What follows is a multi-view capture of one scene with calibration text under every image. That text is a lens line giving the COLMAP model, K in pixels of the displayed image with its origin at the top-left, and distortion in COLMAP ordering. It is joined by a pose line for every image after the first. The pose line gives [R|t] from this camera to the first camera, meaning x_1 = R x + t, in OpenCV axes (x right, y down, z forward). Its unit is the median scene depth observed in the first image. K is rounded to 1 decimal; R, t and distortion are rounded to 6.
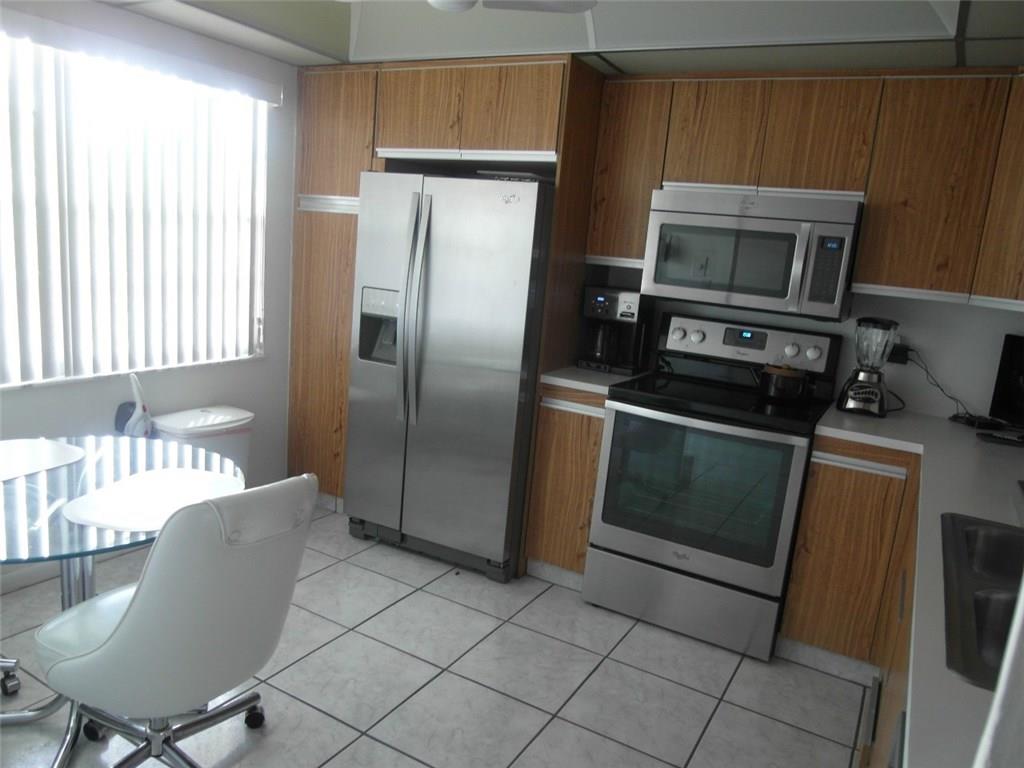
lens RADIAL K [[742.3, 0, 507.6], [0, 742.3, 387.2], [0, 0, 1]] dist [-0.036993, 0.011274]
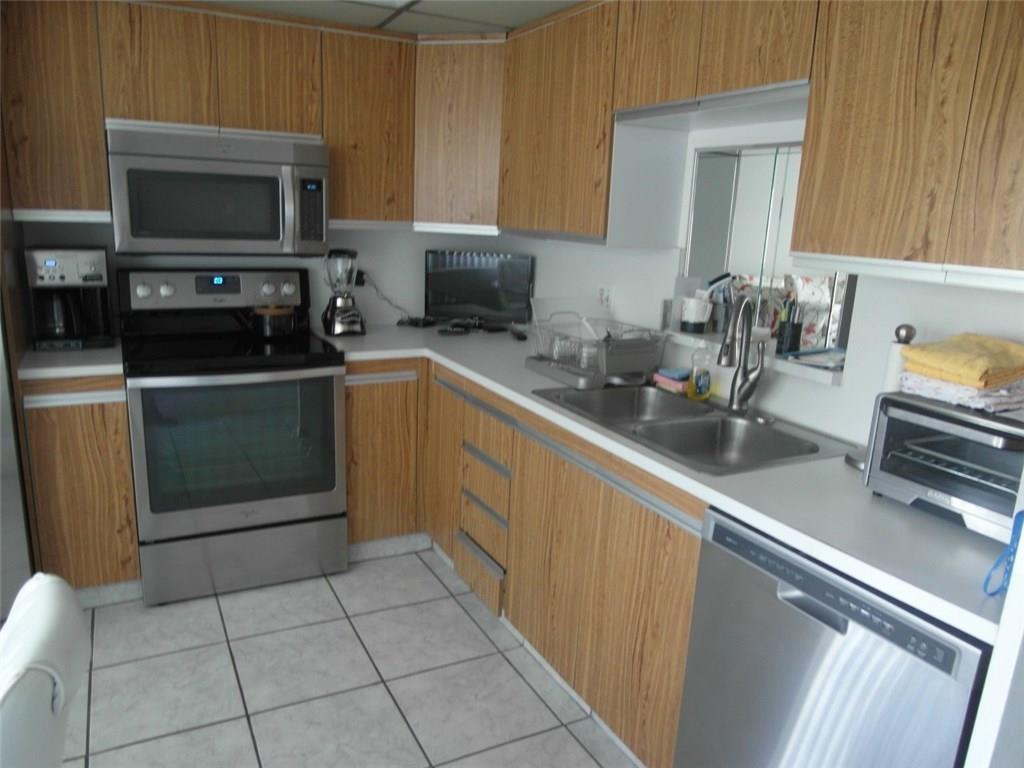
lens RADIAL K [[742.3, 0, 507.6], [0, 742.3, 387.2], [0, 0, 1]] dist [-0.036993, 0.011274]
pose [[0.546428, -0.258081, 0.796750, -0.313734], [0.167870, 0.965781, 0.197704, -0.070215], [-0.820509, 0.025719, 0.571054, 0.146380]]
